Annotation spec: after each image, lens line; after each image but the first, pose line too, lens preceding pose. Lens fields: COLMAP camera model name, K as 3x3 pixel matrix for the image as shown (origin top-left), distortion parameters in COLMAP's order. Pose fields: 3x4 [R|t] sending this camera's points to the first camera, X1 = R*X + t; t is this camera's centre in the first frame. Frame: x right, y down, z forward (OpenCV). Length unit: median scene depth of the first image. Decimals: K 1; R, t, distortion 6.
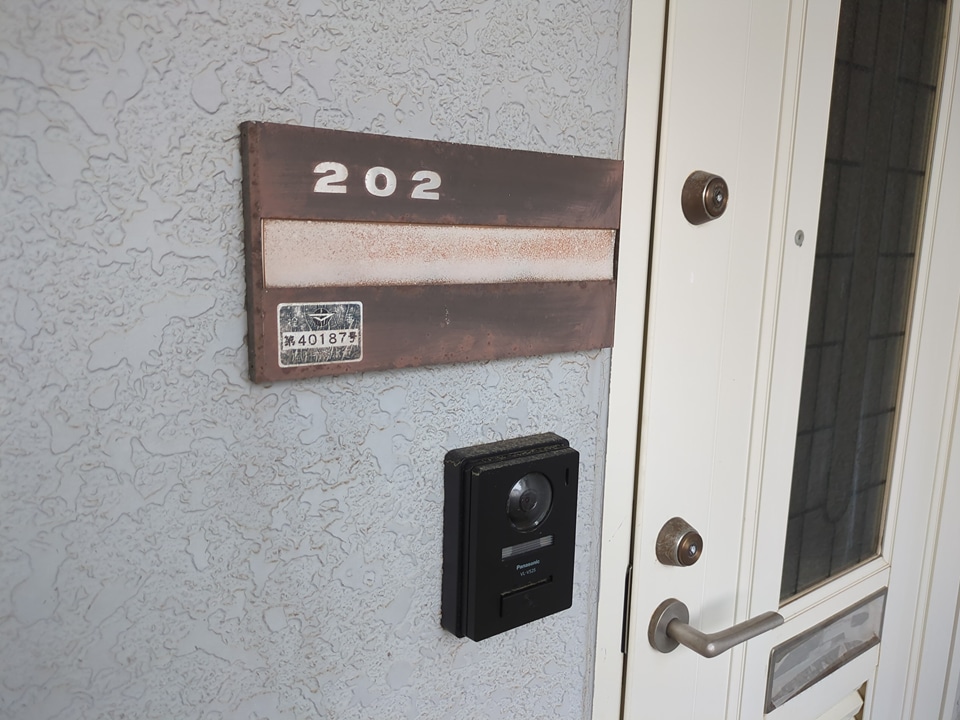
lens RADIAL K [[715.5, 0, 479.6], [0, 715.5, 361.0], [0, 0, 1]] dist [0.051140, -0.023220]
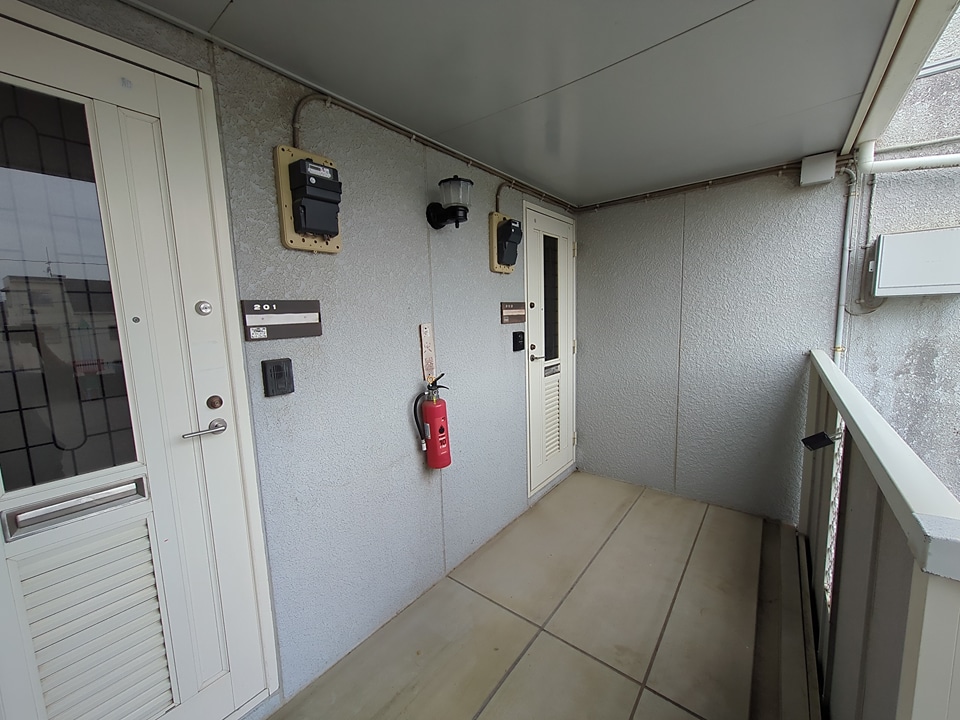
lens RADIAL K [[377.4, 0, 480.8], [0, 377.4, 359.1], [0, 0, 1]] dist [-0.000654, 0.000287]
pose [[0.963694, -0.082804, 0.253846, -1.759644], [0.096429, 0.994467, -0.041686, 0.645918], [-0.248989, 0.064651, 0.966346, -3.770952]]
